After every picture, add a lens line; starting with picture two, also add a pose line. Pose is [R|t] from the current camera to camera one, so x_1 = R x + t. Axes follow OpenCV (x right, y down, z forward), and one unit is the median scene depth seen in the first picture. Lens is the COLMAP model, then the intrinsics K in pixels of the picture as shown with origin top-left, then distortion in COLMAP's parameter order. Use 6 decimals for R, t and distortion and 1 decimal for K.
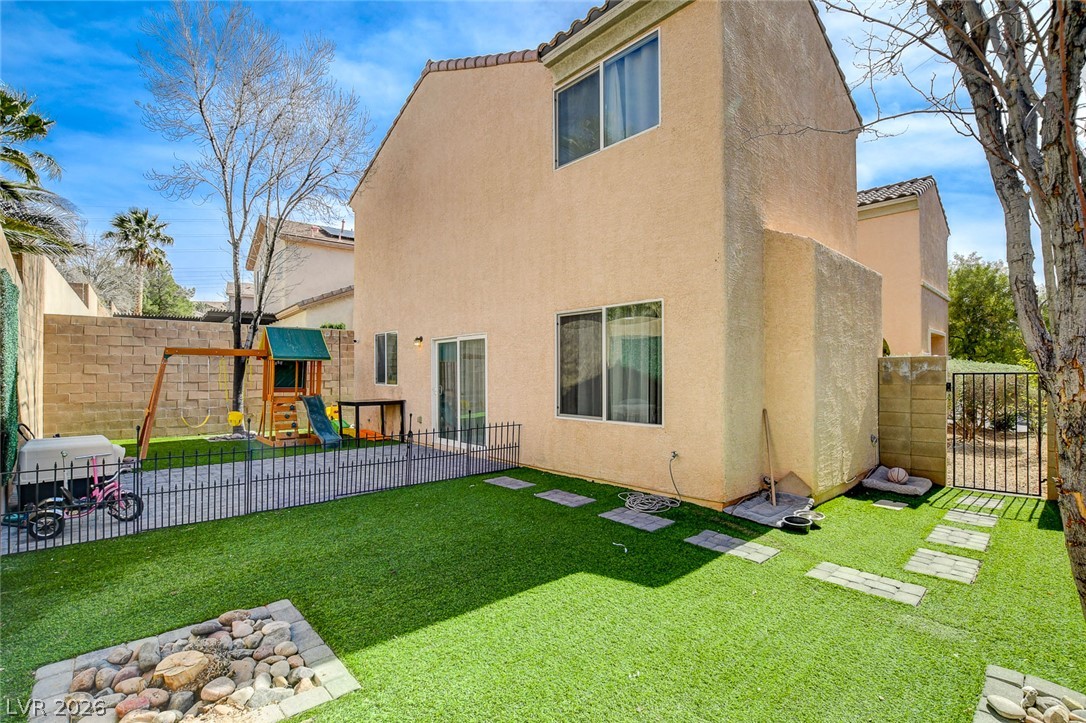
lens RADIAL K [[496.1, 0, 535.4], [0, 496.1, 365.1], [0, 0, 1]] dist [-0.024006, 0.000004]
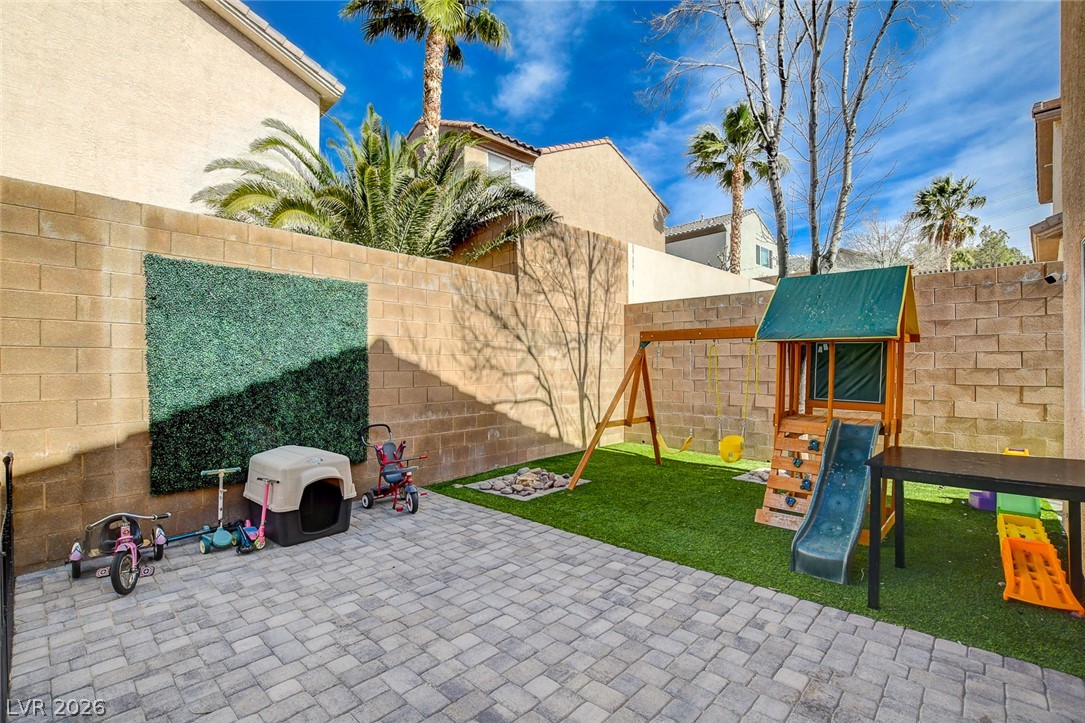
lens RADIAL K [[488.3, 0, 542.5], [0, 488.3, 361.5], [0, 0, 1]] dist [-0.024960, 0.000624]
pose [[0.076424, -0.006654, -0.997053, -0.116868], [0.014962, 0.999873, -0.005526, 0.012929], [0.996963, -0.014495, 0.076514, 1.265953]]
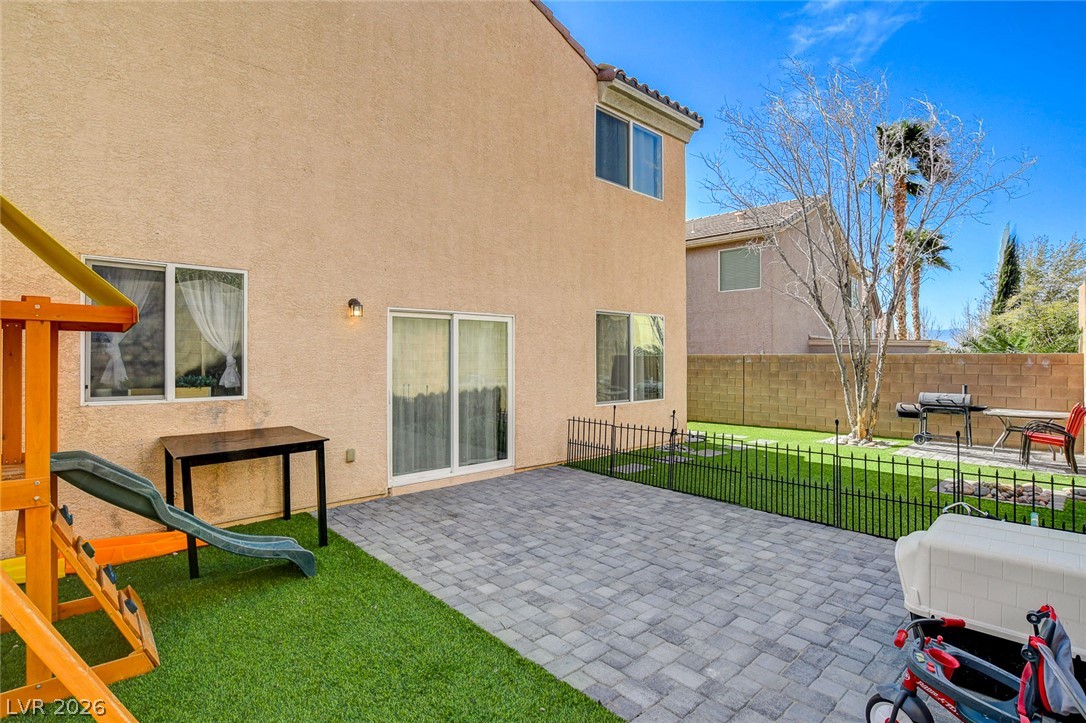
lens RADIAL K [[522.6, 0, 542.3], [0, 522.6, 355.9], [0, 0, 1]] dist [-0.029882, -0.000282]
pose [[0.005866, 0.007917, 0.999951, -1.334448], [-0.015897, 0.999843, -0.007823, 0.007665], [-0.999856, -0.015850, 0.005991, 1.341242]]
